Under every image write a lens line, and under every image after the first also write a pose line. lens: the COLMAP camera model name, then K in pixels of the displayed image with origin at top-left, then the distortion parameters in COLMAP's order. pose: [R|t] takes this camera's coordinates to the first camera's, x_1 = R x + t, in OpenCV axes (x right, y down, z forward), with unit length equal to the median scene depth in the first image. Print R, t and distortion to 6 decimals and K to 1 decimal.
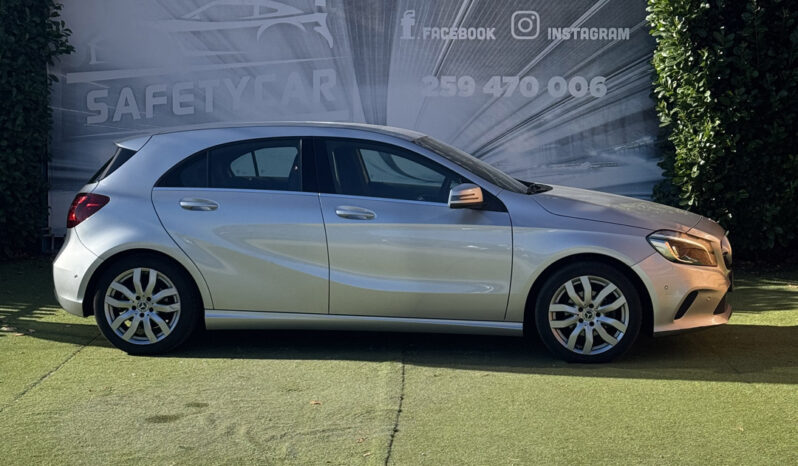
lens RADIAL K [[1466.2, 0, 413.4], [0, 1466.2, 230.7], [0, 0, 1]] dist [0.137987, 0.000000]
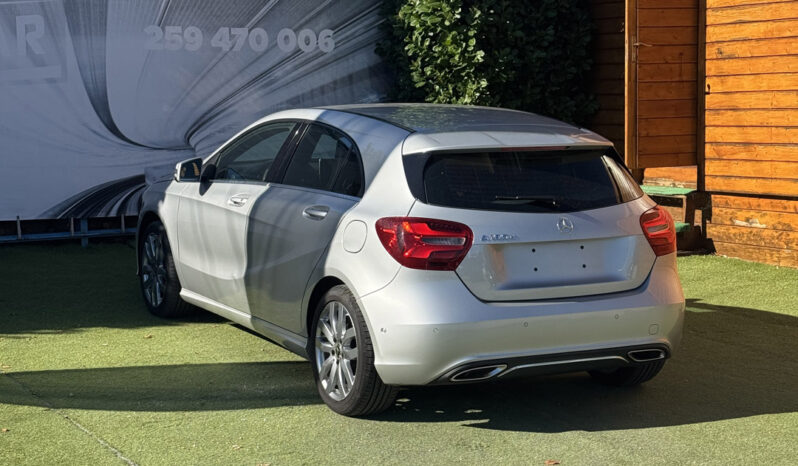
lens RADIAL K [[1466.2, 0, 397.9], [0, 1466.2, 236.2], [0, 0, 1]] dist [0.137987, 0.000000]
pose [[0.861980, -0.060113, 0.503366, -0.306331], [0.027747, 0.997051, 0.071555, -0.040711], [-0.506182, -0.047712, 0.861106, 0.181392]]
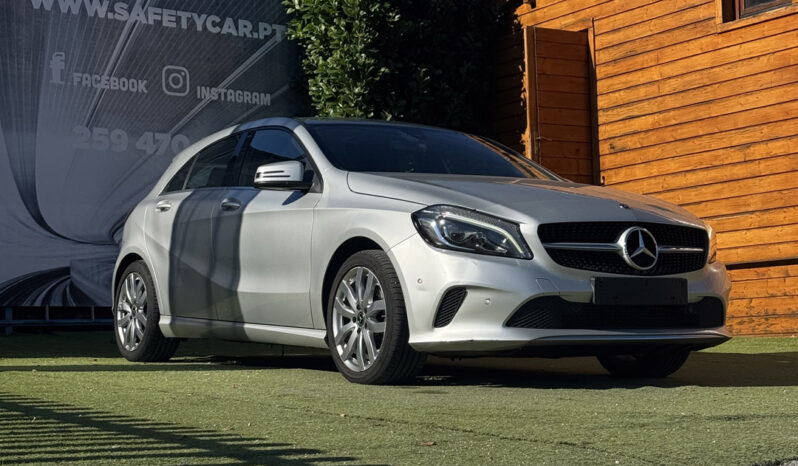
lens RADIAL K [[1466.2, 0, 397.9], [0, 1466.2, 226.6], [0, 0, 1]] dist [0.137987, 0.000000]
pose [[0.811783, 0.031276, 0.583122, -0.356752], [0.043863, 0.992478, -0.114295, 0.067431], [-0.582310, 0.118361, 0.804305, 0.167789]]
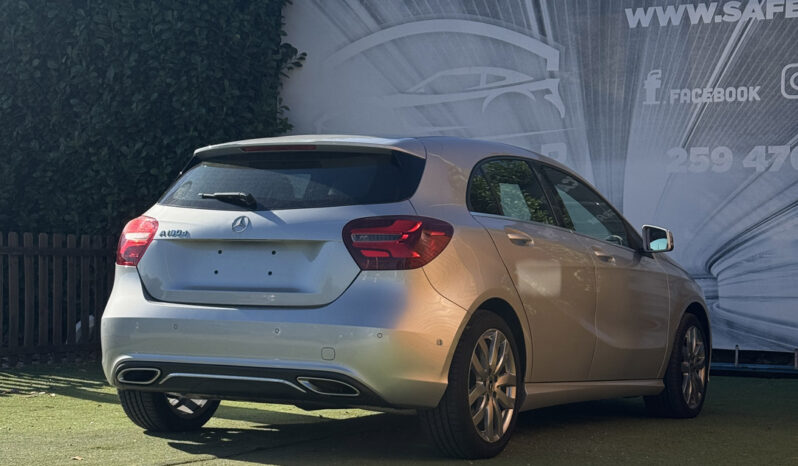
lens RADIAL K [[1466.2, 0, 392.9], [0, 1466.2, 241.5], [0, 0, 1]] dist [0.137987, 0.000000]
pose [[0.898683, 0.004084, -0.438580, 0.229366], [-0.056770, 0.992628, -0.107083, 0.043174], [0.434909, 0.121132, 0.892290, 0.206092]]
